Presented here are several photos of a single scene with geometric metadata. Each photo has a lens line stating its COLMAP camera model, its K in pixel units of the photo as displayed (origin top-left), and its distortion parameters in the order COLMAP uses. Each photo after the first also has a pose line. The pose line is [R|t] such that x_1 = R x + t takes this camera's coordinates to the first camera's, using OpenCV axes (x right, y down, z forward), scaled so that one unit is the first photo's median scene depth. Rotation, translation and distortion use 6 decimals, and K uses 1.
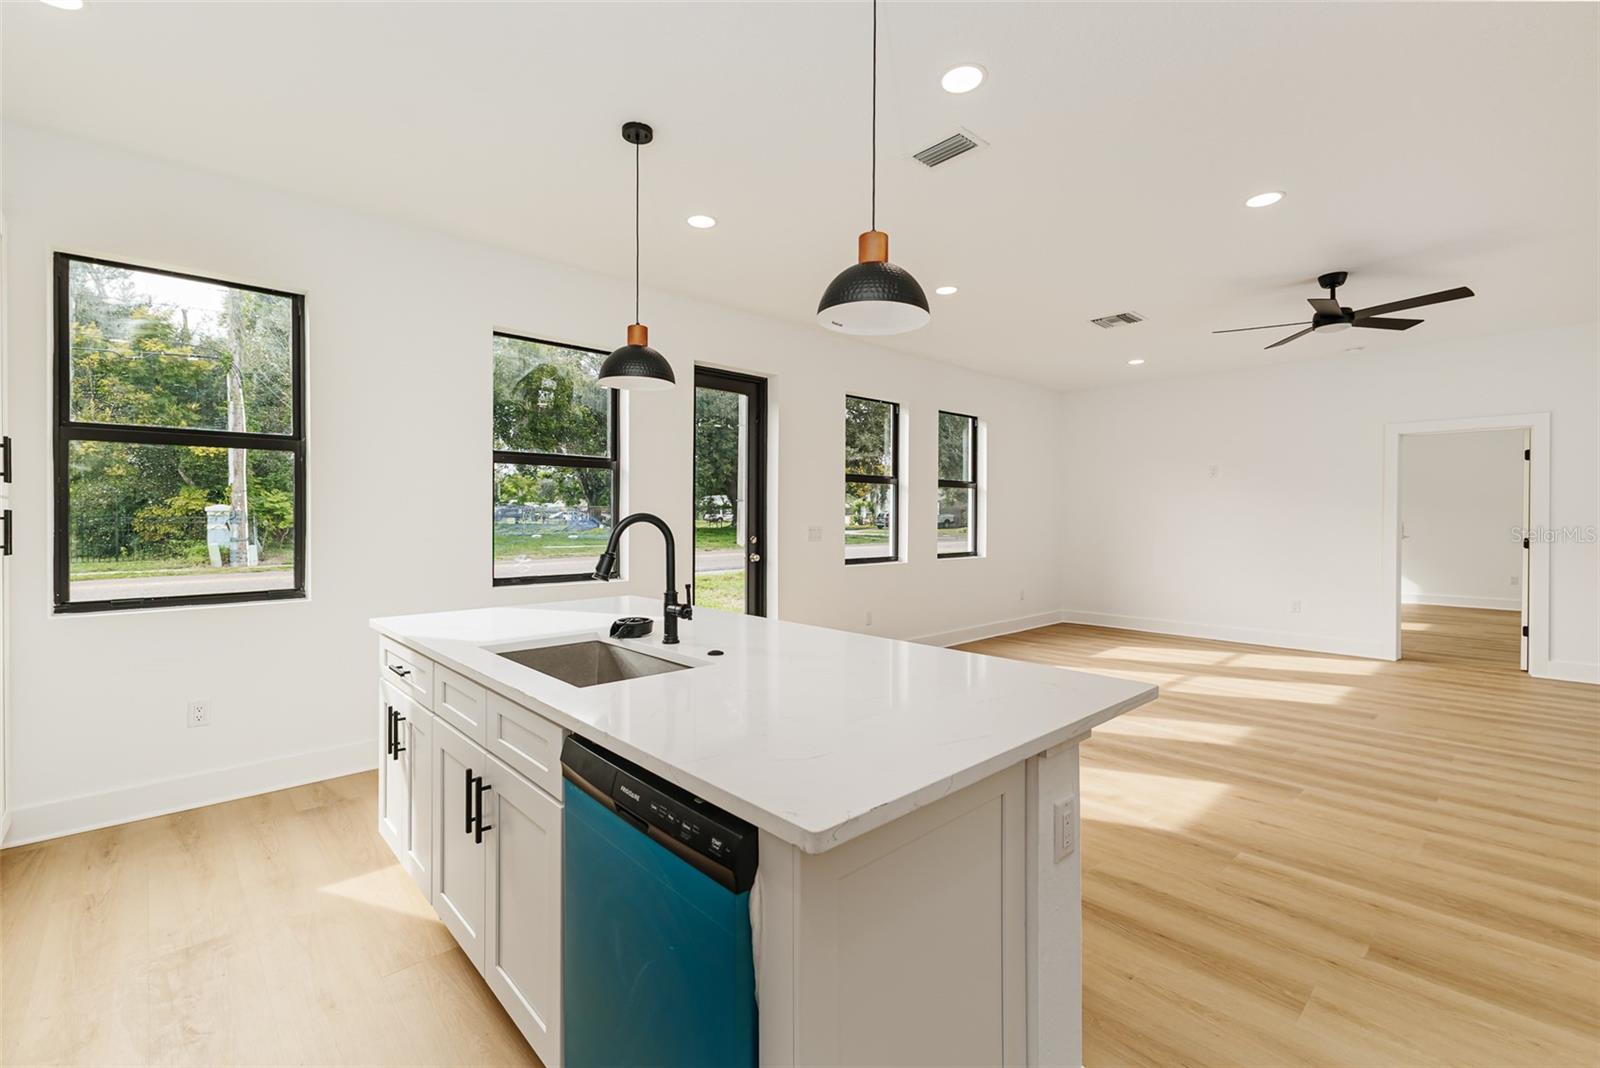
lens RADIAL K [[704.4, 0, 827.9], [0, 704.4, 515.7], [0, 0, 1]] dist [0.059459, -0.000385]
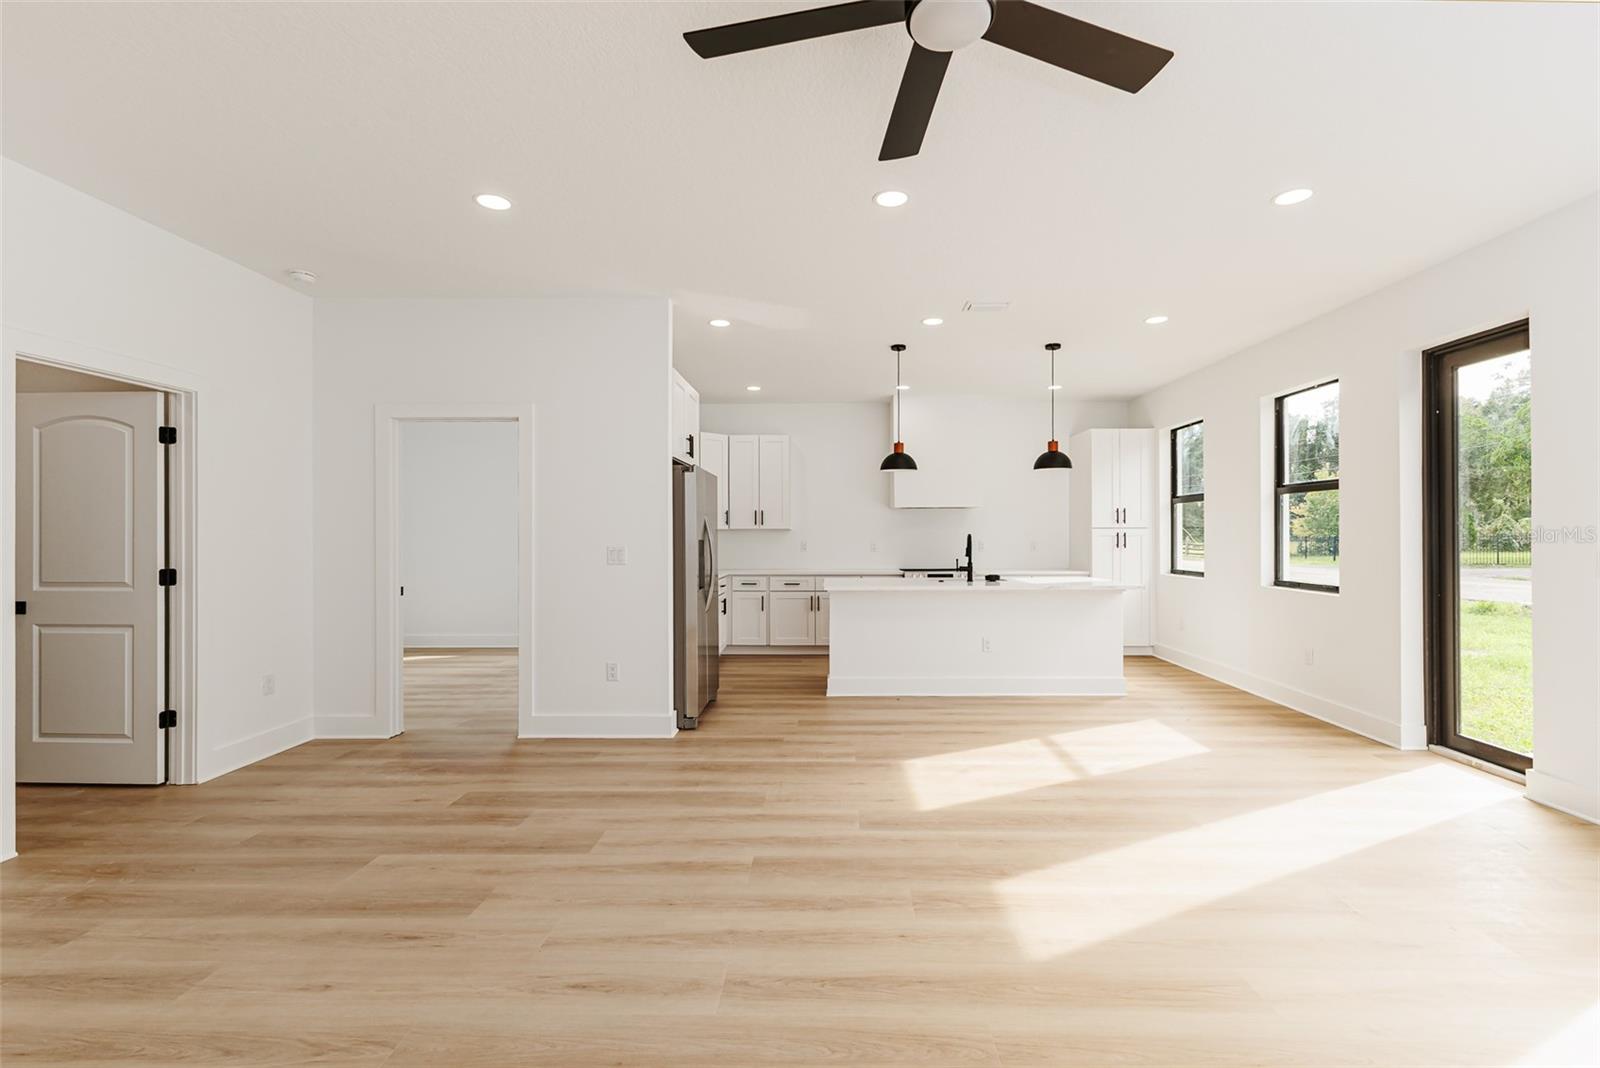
lens RADIAL K [[708.6, 0, 818.8], [0, 708.6, 533.6], [0, 0, 1]] dist [0.008823, 0.000089]
pose [[-0.719906, -0.001639, -0.694070, 1.299508], [0.000598, 0.999995, -0.002983, 0.007124], [0.694072, -0.002563, -0.719901, 1.594397]]
